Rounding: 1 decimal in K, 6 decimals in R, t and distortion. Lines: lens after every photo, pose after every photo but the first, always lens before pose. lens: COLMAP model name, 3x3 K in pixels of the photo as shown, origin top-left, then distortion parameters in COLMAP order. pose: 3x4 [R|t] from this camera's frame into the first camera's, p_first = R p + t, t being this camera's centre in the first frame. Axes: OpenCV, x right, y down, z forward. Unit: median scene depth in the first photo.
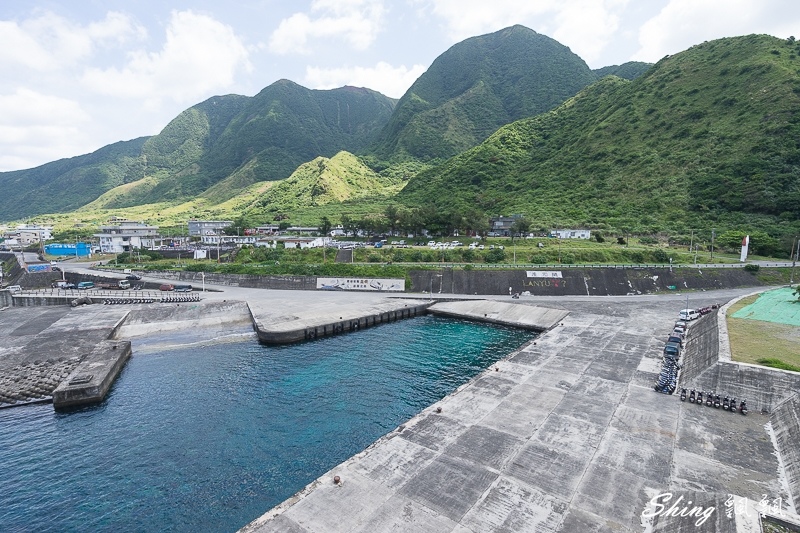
lens RADIAL K [[382.7, 0, 395.4], [0, 382.7, 266.6], [0, 0, 1]] dist [-0.000185, 0.003631]
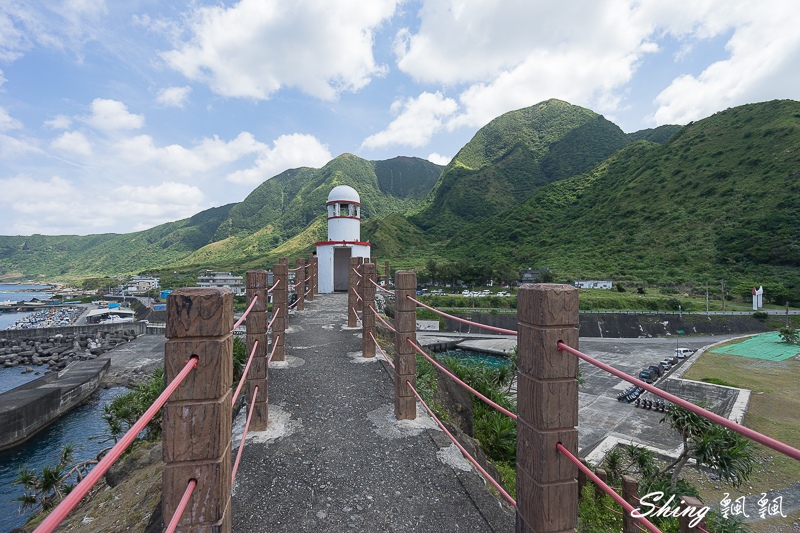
lens RADIAL K [[364.6, 0, 387.3], [0, 364.6, 260.1], [0, 0, 1]] dist [0.006555, -0.001171]
pose [[0.987810, -0.003094, -0.155635, 0.027716], [-0.021353, 0.987658, -0.155162, 0.017203], [0.154194, 0.156594, 0.975553, -0.105054]]
